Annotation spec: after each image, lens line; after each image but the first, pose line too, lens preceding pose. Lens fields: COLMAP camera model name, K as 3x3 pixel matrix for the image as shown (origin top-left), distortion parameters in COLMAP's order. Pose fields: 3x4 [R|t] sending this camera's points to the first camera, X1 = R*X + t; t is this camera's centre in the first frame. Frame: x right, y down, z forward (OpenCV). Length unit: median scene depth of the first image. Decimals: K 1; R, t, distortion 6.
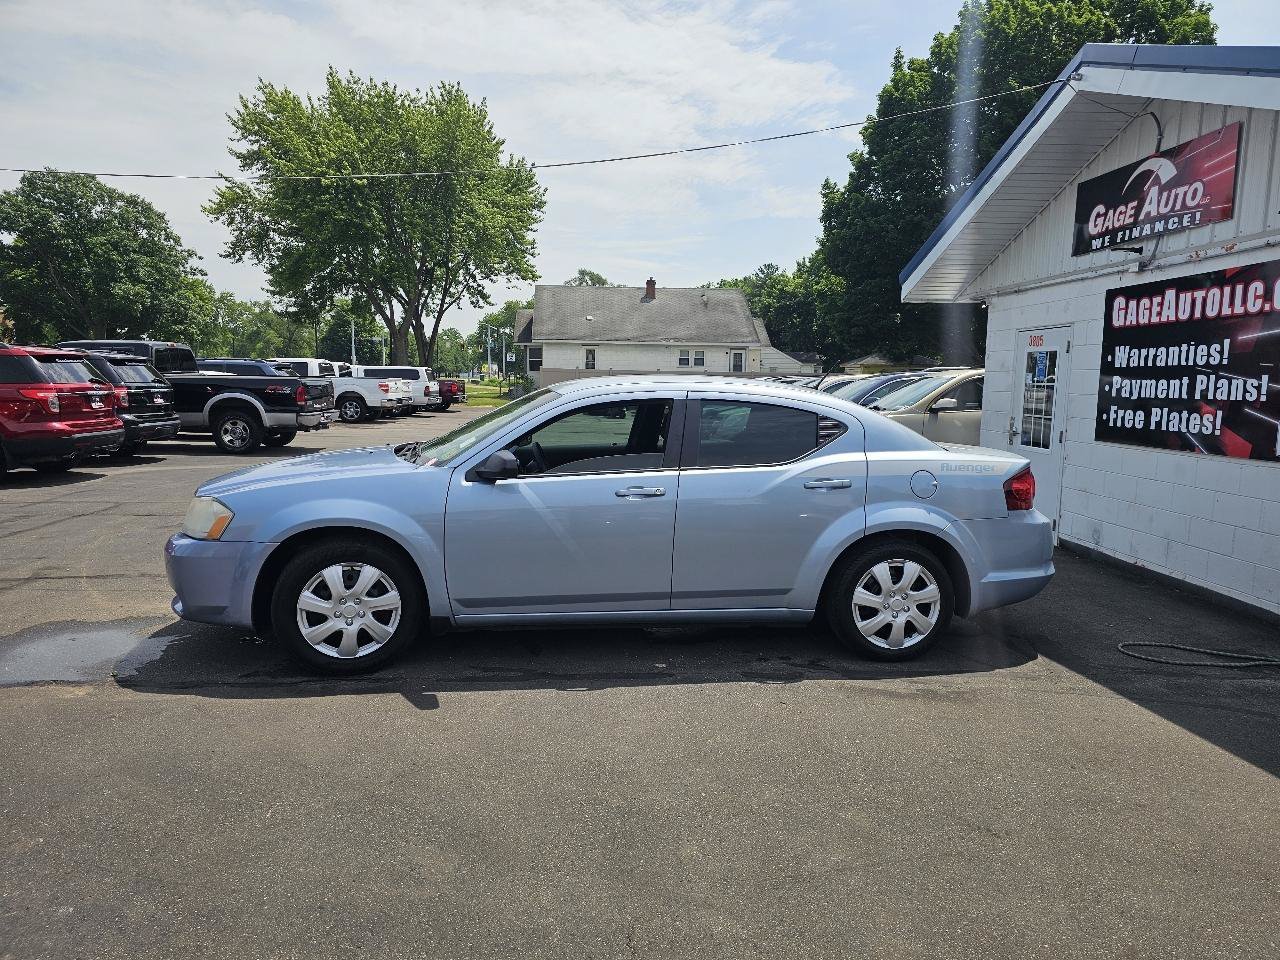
lens RADIAL K [[849.1, 0, 642.3], [0, 849.1, 479.0], [0, 0, 1]] dist [0.064374, -0.057182]
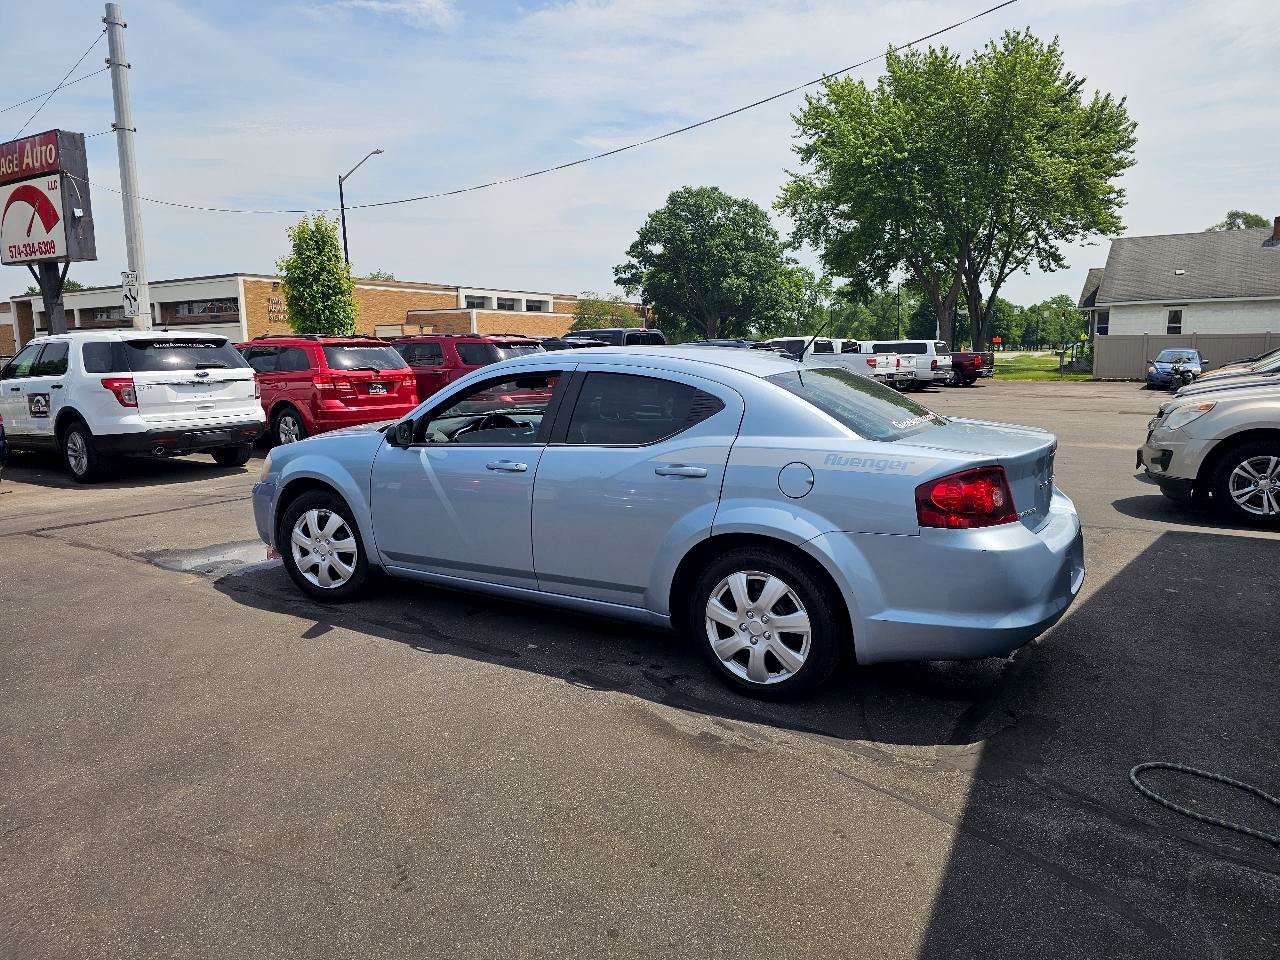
lens RADIAL K [[850.4, 0, 637.4], [0, 850.4, 465.6], [0, 0, 1]] dist [0.068555, -0.064113]
pose [[0.781171, 0.061705, -0.621260, 0.452716], [-0.053894, 0.998054, 0.031362, -0.015104], [0.621986, 0.008983, 0.782977, 0.199439]]
